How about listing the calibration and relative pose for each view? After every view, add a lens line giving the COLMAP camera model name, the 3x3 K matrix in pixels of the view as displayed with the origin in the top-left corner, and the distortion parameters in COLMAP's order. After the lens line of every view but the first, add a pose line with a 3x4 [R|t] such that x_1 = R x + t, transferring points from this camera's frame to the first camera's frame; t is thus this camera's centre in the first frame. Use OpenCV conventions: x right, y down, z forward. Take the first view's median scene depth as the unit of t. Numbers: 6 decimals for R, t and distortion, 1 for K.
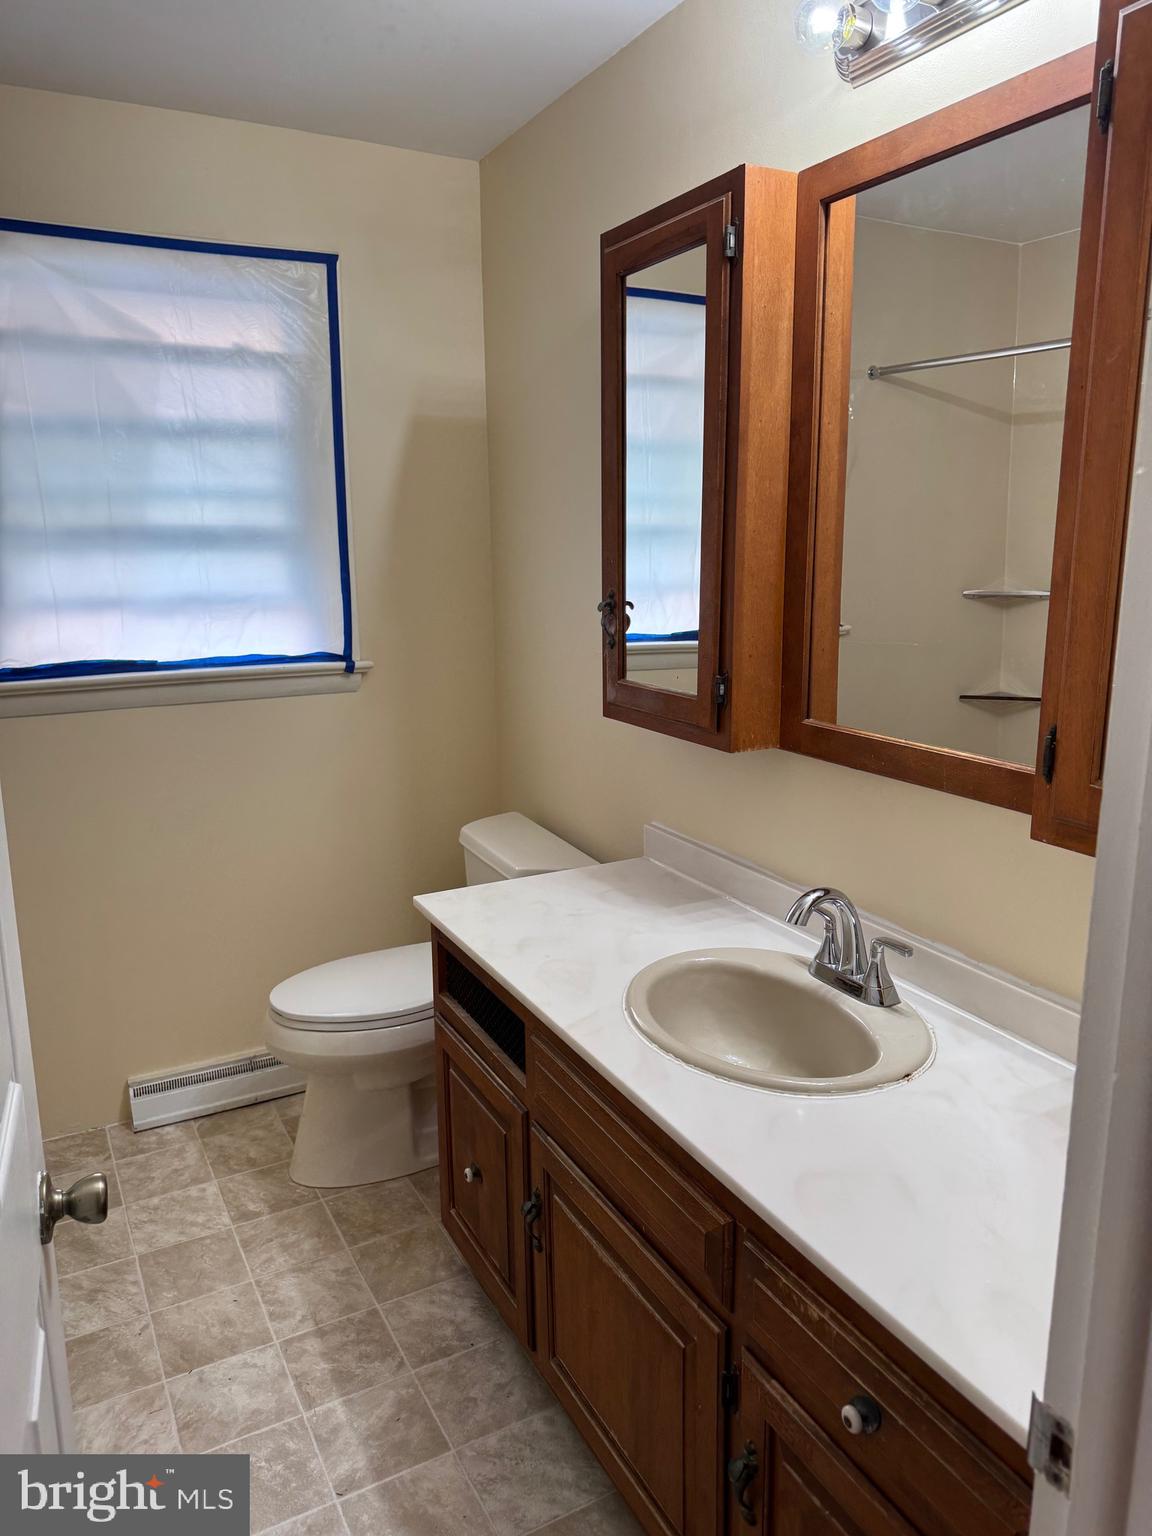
lens RADIAL K [[1095.2, 0, 583.6], [0, 1095.2, 770.6], [0, 0, 1]] dist [0.048752, -0.050313]
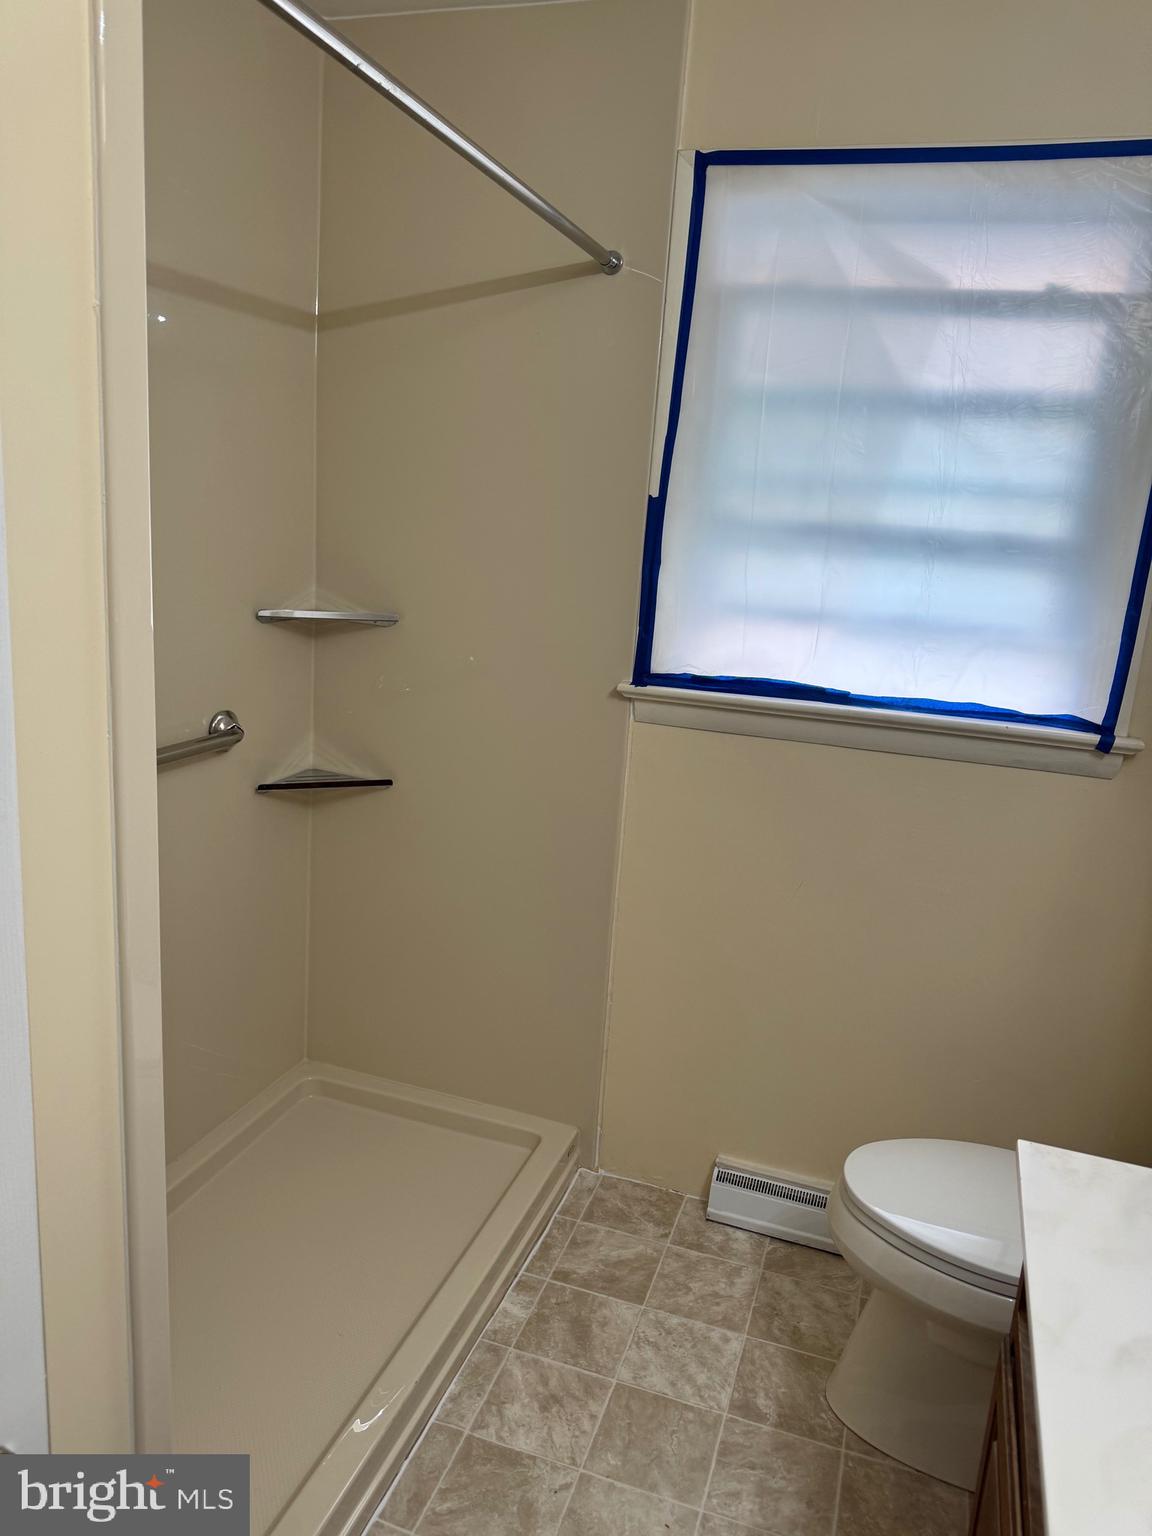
lens RADIAL K [[1095.2, 0, 576.5], [0, 1095.2, 776.6], [0, 0, 1]] dist [0.048752, -0.050313]
pose [[0.685556, 0.219798, -0.694047, 0.051899], [-0.225702, 0.970532, 0.084418, -0.064572], [0.692150, 0.098775, 0.714963, 0.303819]]
